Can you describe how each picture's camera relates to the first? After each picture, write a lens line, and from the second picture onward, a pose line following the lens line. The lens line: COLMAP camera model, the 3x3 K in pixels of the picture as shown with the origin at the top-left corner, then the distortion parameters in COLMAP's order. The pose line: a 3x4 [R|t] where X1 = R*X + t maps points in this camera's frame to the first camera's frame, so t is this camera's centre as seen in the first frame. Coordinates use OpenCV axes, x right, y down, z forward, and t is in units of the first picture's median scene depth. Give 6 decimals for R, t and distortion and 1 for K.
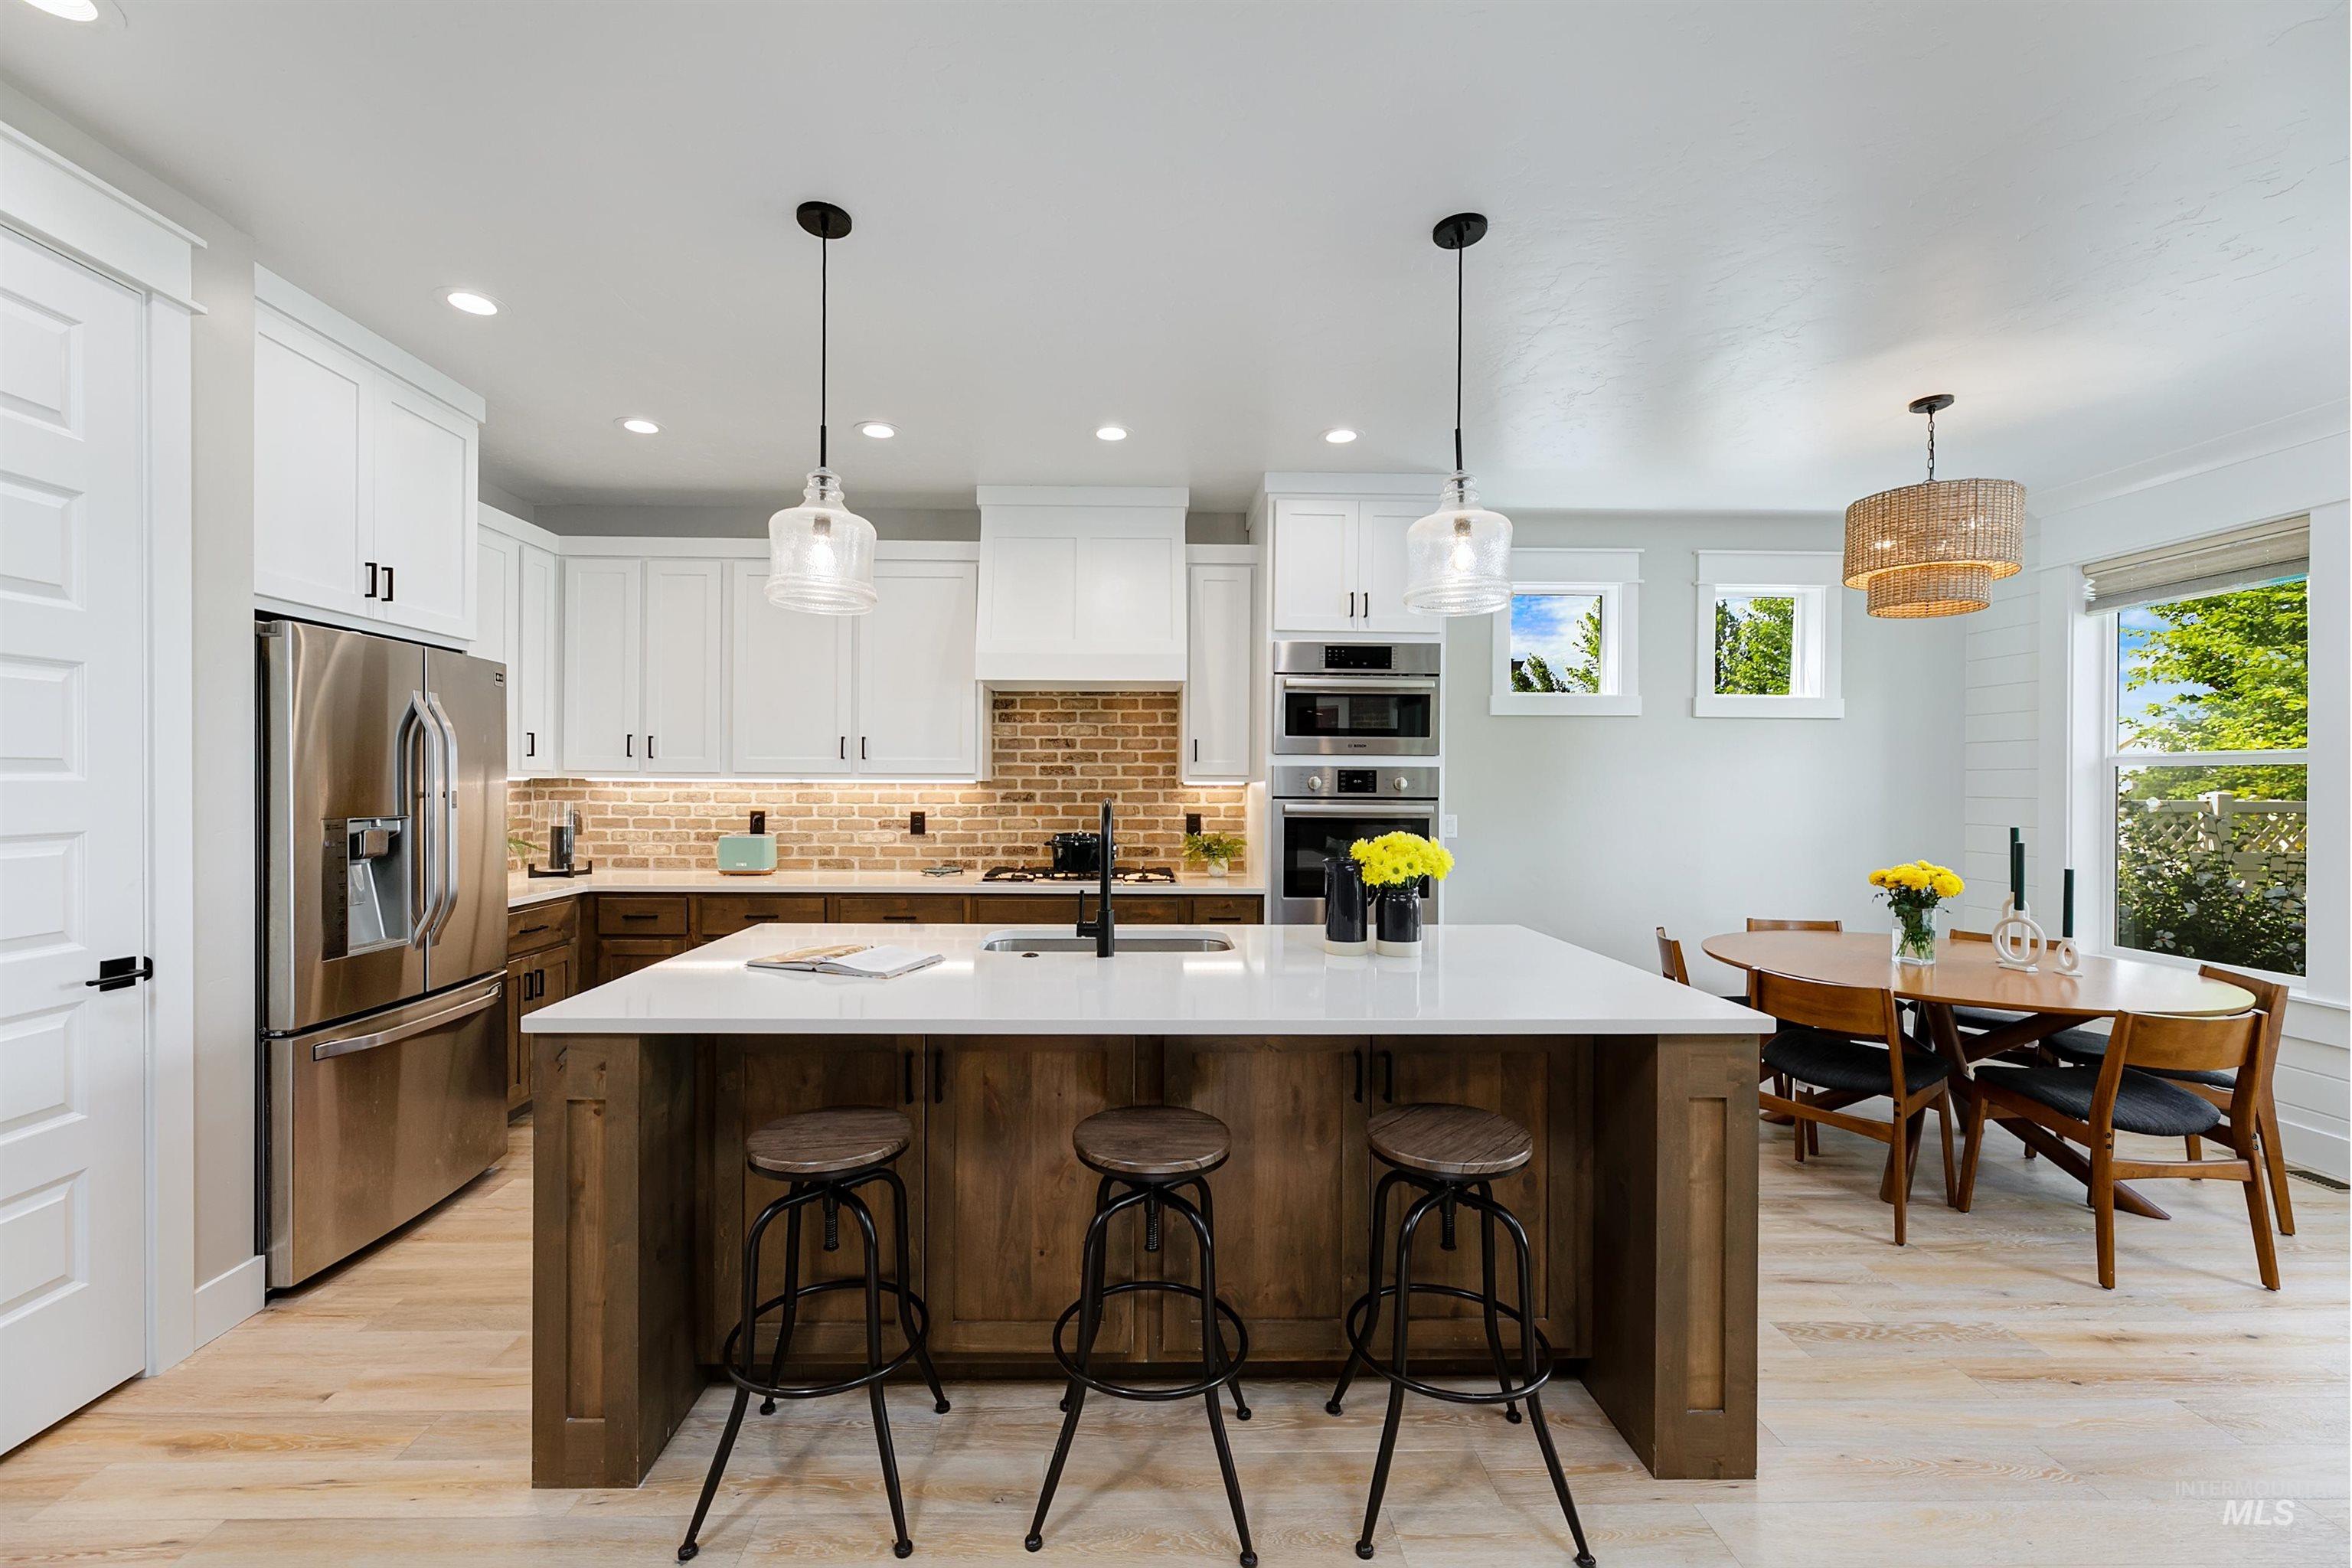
lens RADIAL K [[971.3, 0, 1176.0], [0, 971.3, 784.0], [0, 0, 1]] dist [0.004764, 0.000349]
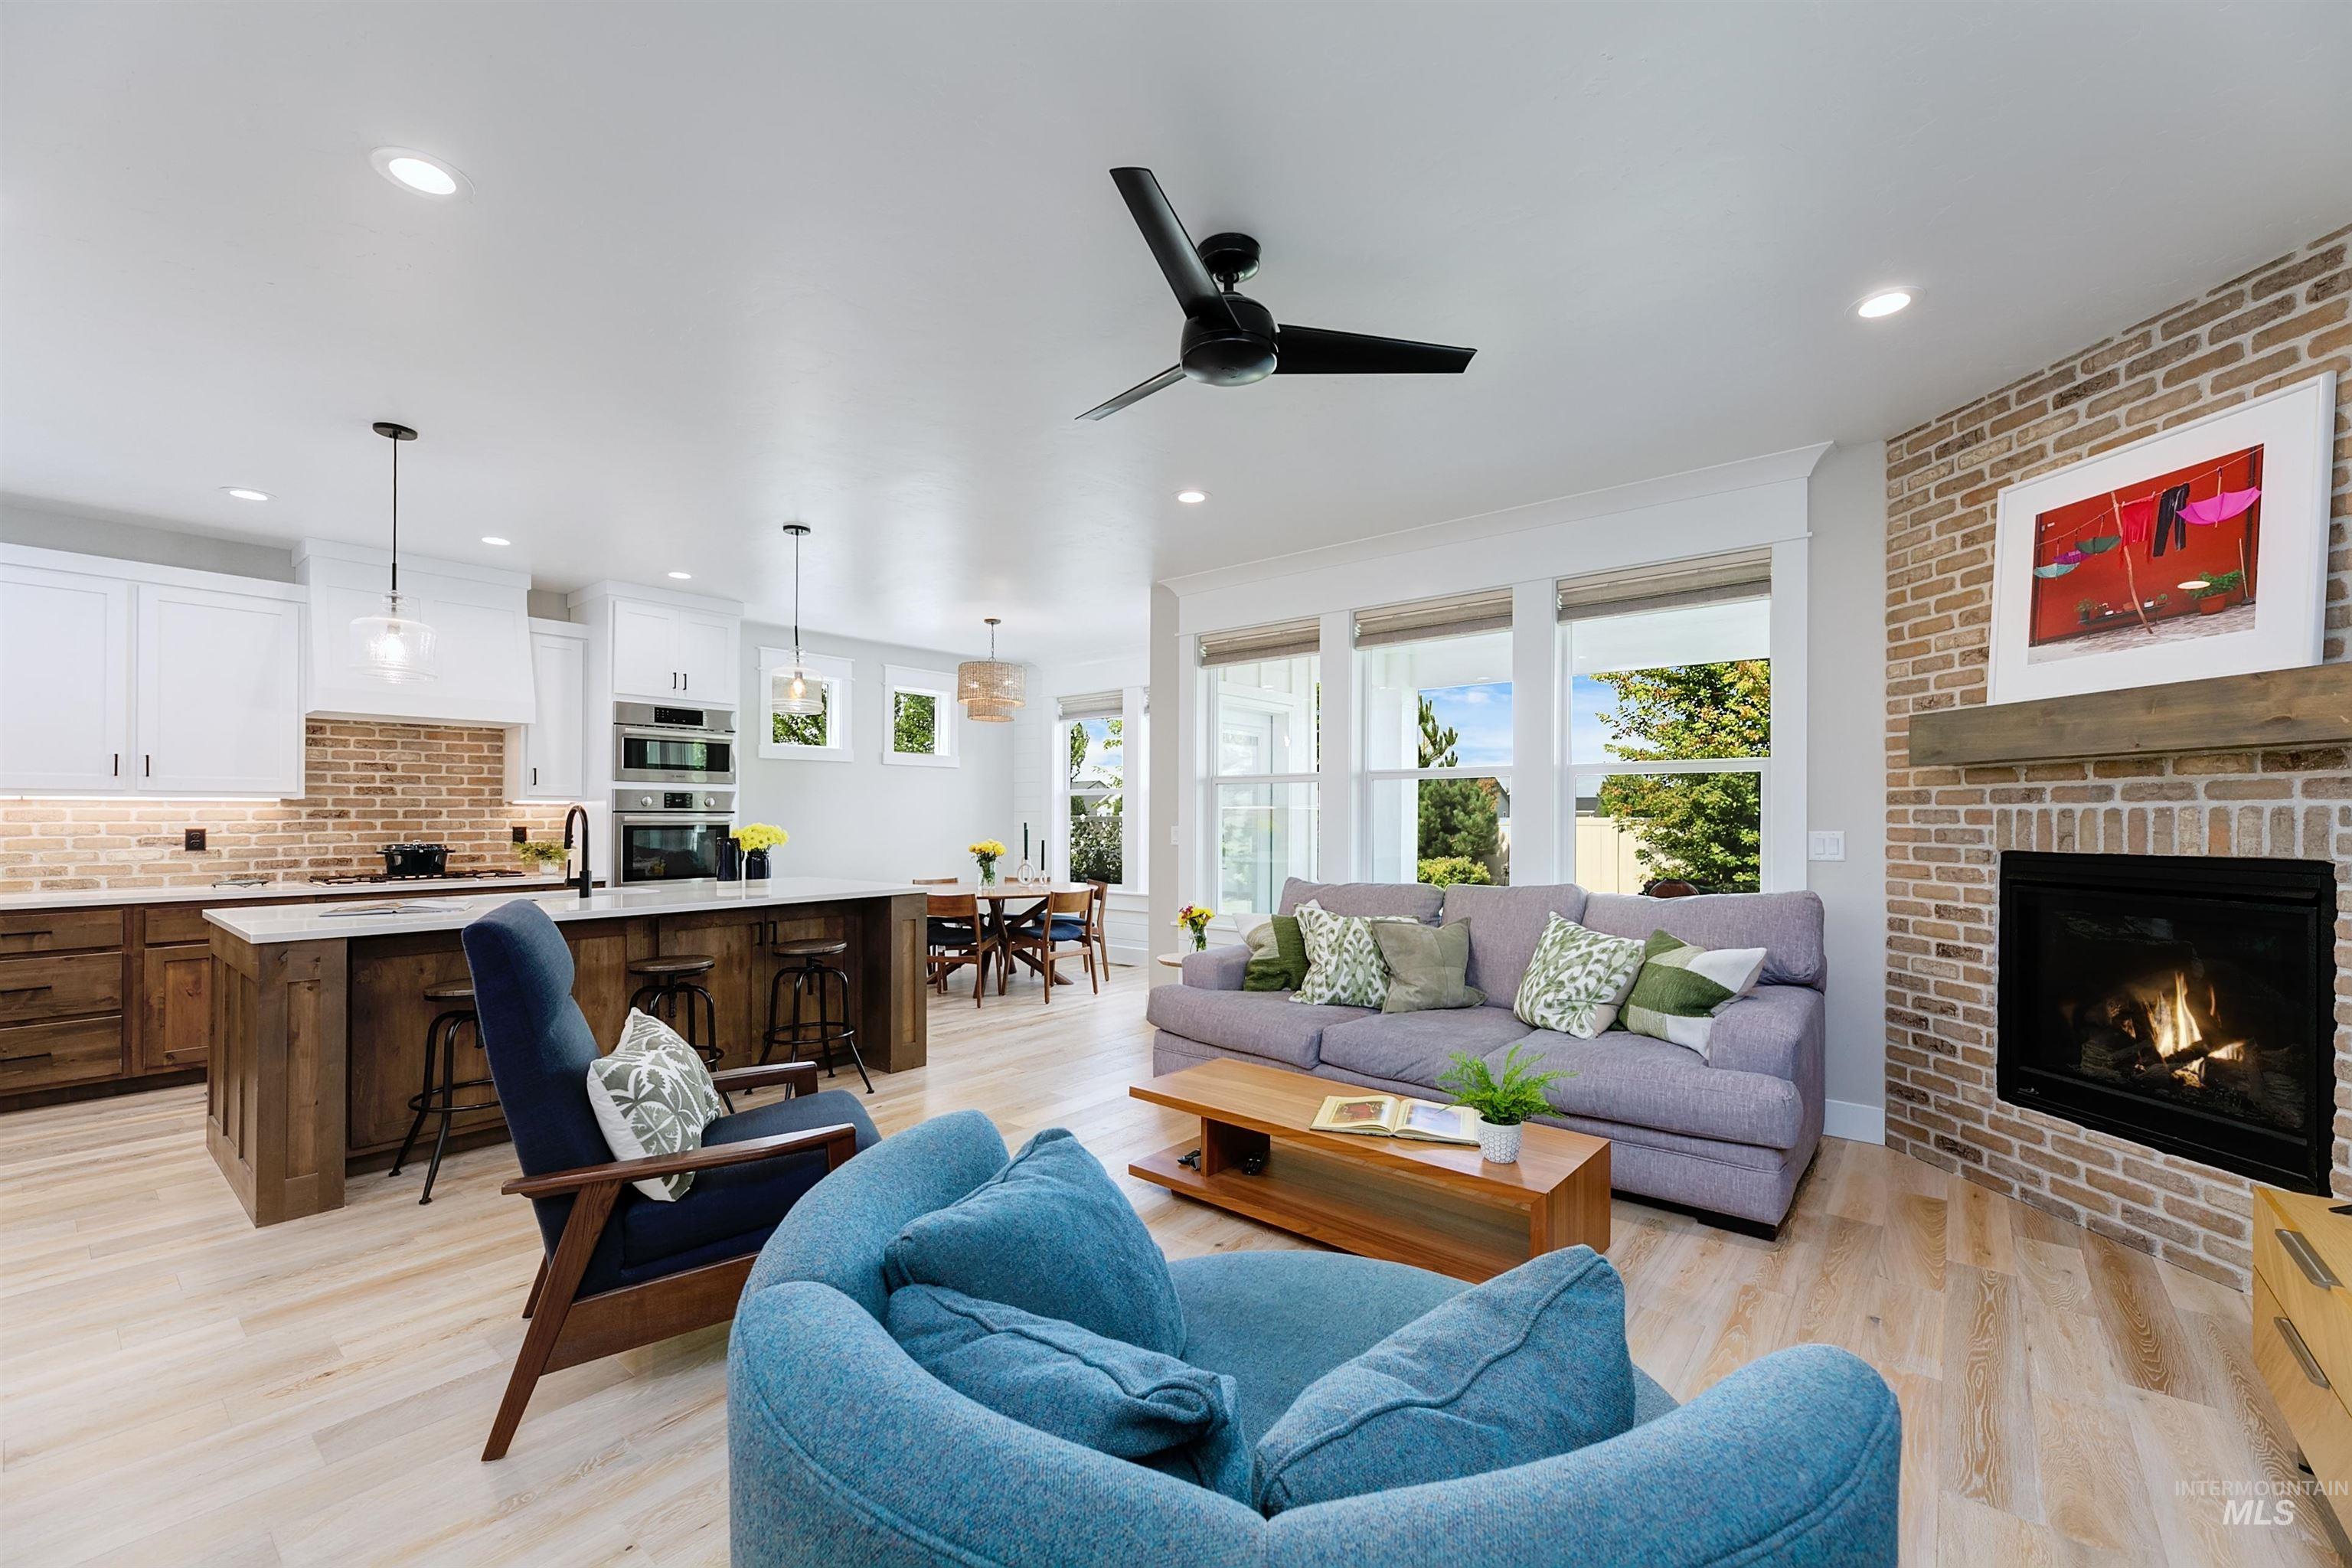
lens RADIAL K [[903.9, 0, 1174.8], [0, 903.9, 807.9], [0, 0, 1]] dist [0.002137, 0.000399]
pose [[0.676107, 0.000412, 0.736803, -0.287032], [0.005078, 0.999973, -0.005219, 0.017626], [-0.736786, 0.007270, 0.676087, -0.439022]]
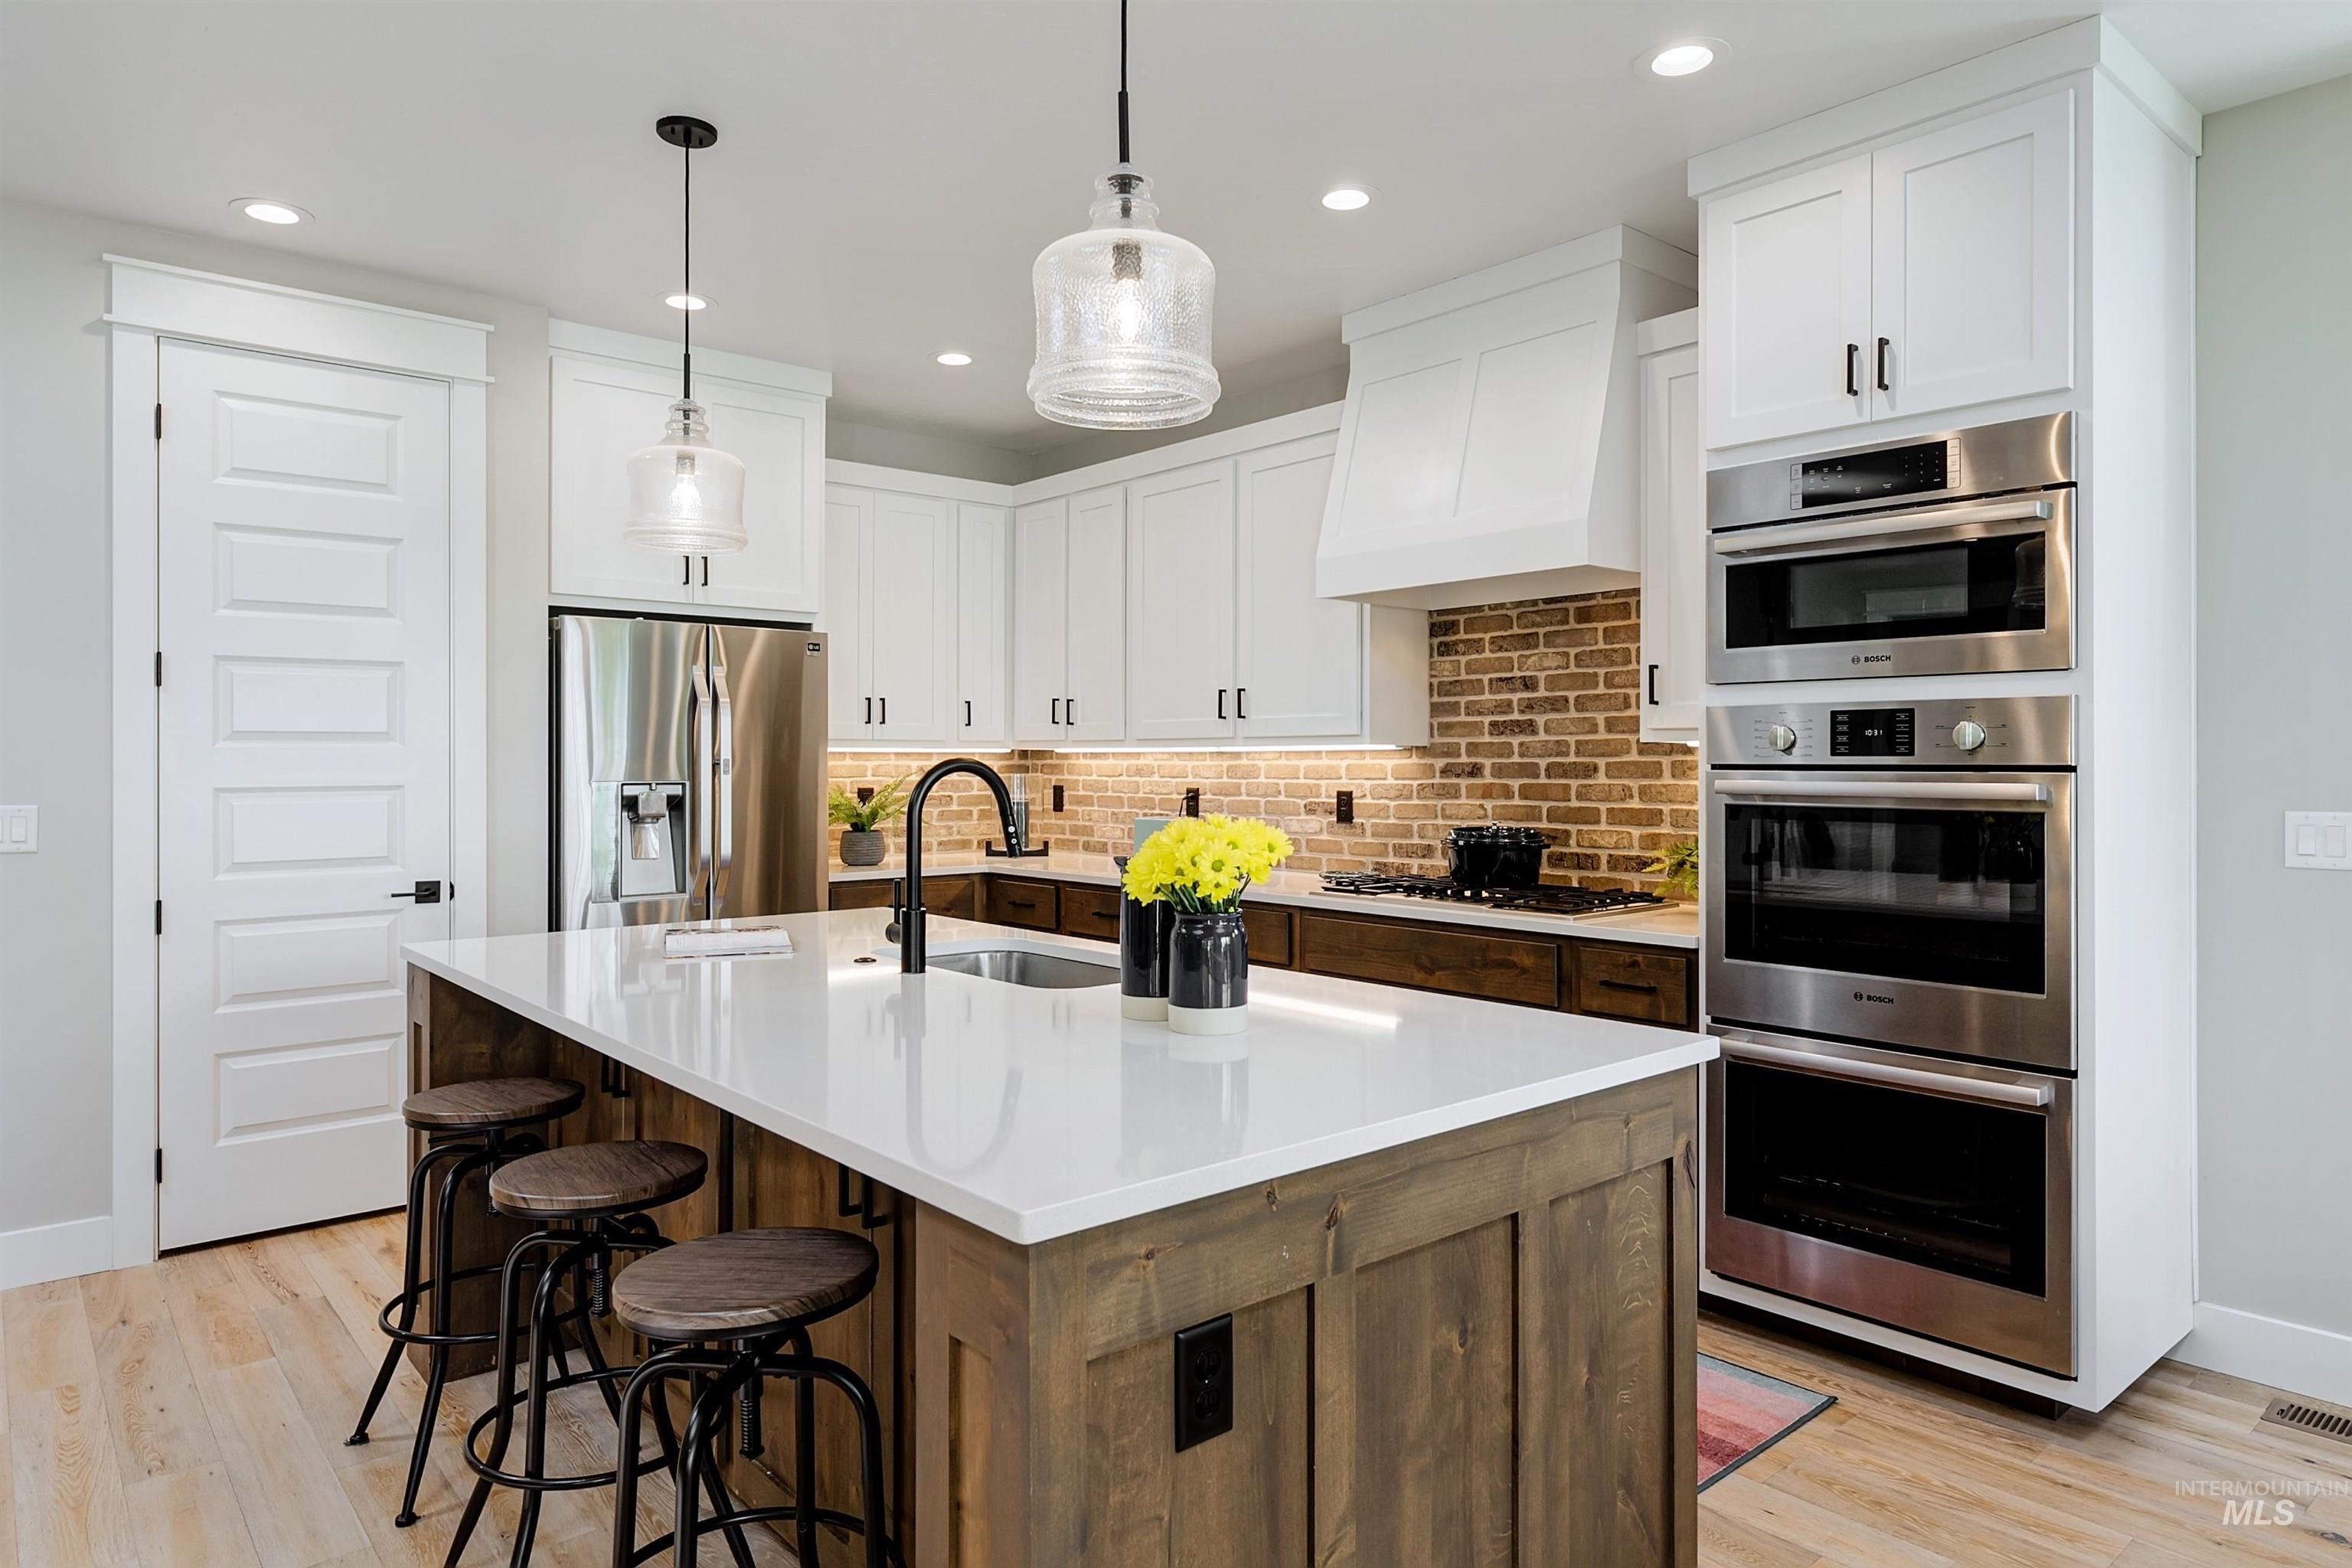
lens RADIAL K [[1417.6, 0, 1099.0], [0, 1417.6, 747.9], [0, 0, 1]] dist [0.004151, 0.001018]
pose [[0.610647, -0.014273, -0.791775, 0.464220], [0.003459, 0.999876, -0.015356, 0.013102], [0.791896, 0.006638, 0.610620, 0.243100]]
